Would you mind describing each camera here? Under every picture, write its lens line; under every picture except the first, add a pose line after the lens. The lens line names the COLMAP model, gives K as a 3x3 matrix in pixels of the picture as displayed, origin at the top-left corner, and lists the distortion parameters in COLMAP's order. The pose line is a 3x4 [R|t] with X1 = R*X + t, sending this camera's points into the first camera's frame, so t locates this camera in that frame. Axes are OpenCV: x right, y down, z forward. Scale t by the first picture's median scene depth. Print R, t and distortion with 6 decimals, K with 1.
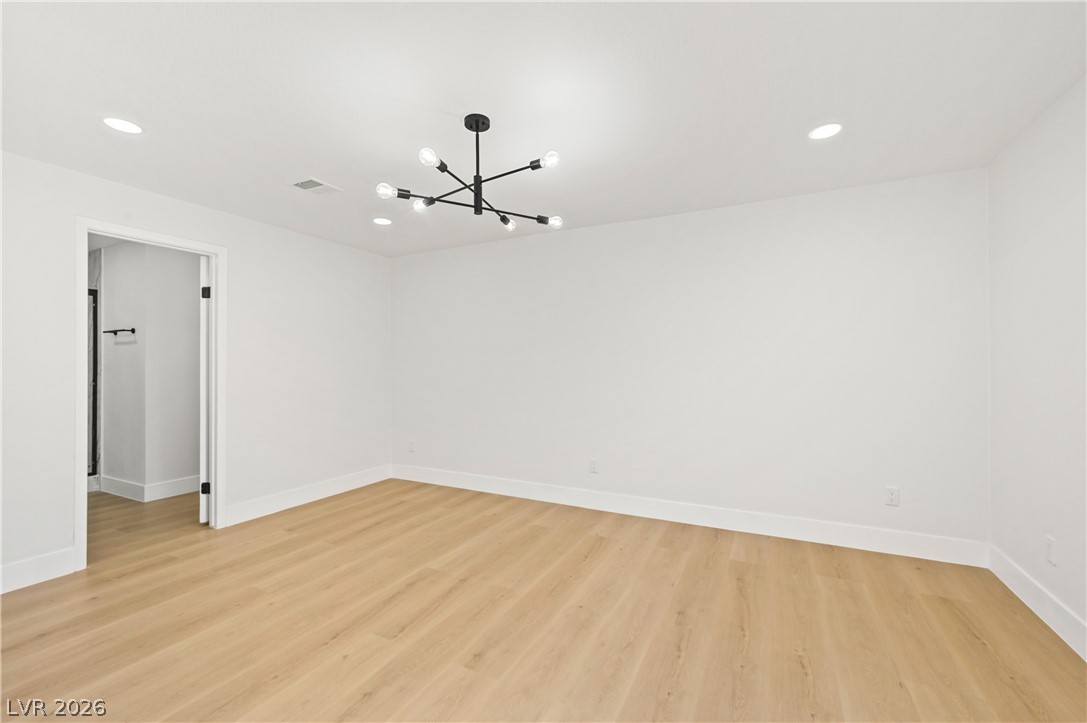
lens RADIAL K [[445.9, 0, 545.1], [0, 445.9, 362.6], [0, 0, 1]] dist [0.010035, 0.000064]
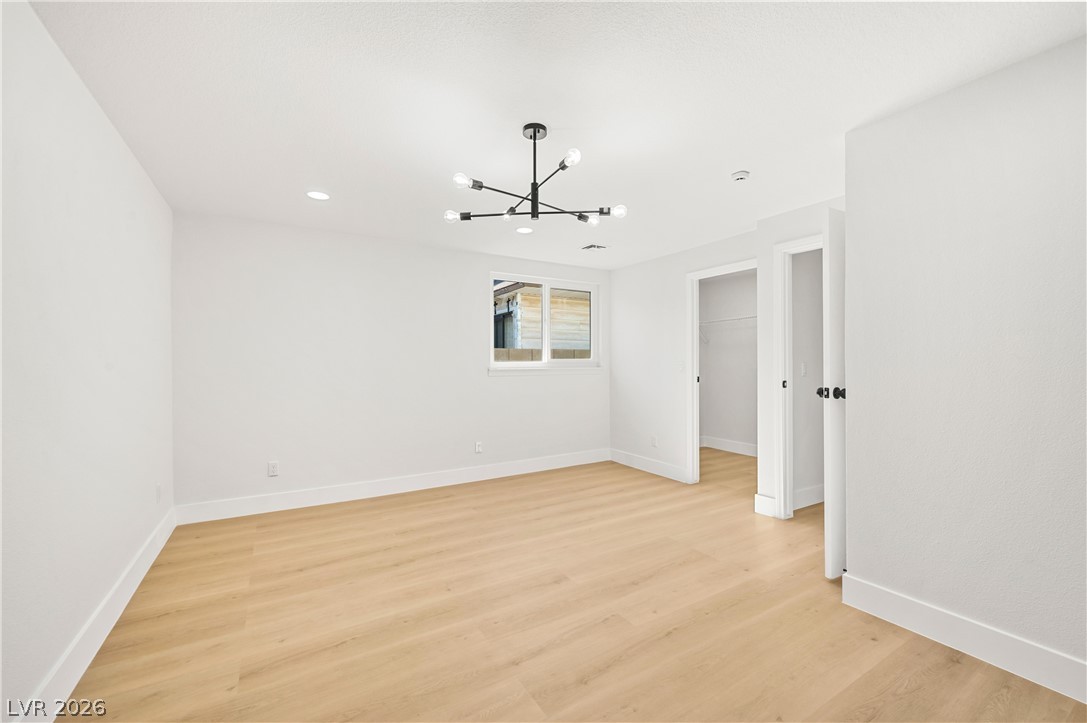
lens RADIAL K [[445.9, 0, 548.7], [0, 445.9, 365.5], [0, 0, 1]] dist [0.010035, 0.000064]
pose [[-0.853847, 0.004935, 0.520501, -0.662519], [0.004904, 0.999987, -0.001436, 0.010237], [-0.520502, 0.001326, -0.853860, 1.729336]]
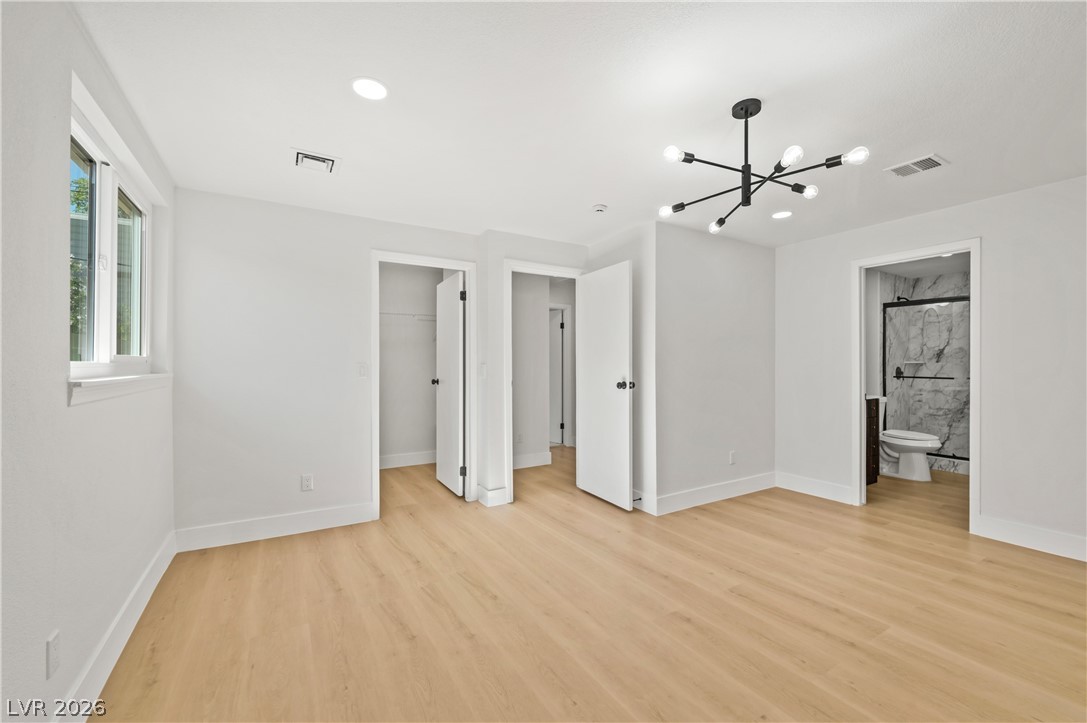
lens RADIAL K [[445.9, 0, 553.6], [0, 445.9, 359.2], [0, 0, 1]] dist [0.010035, 0.000064]
pose [[-0.508365, -0.006449, -0.861117, 0.815470], [0.006624, 0.999913, -0.011399, 0.001010], [0.861116, -0.011499, -0.508279, 1.044241]]
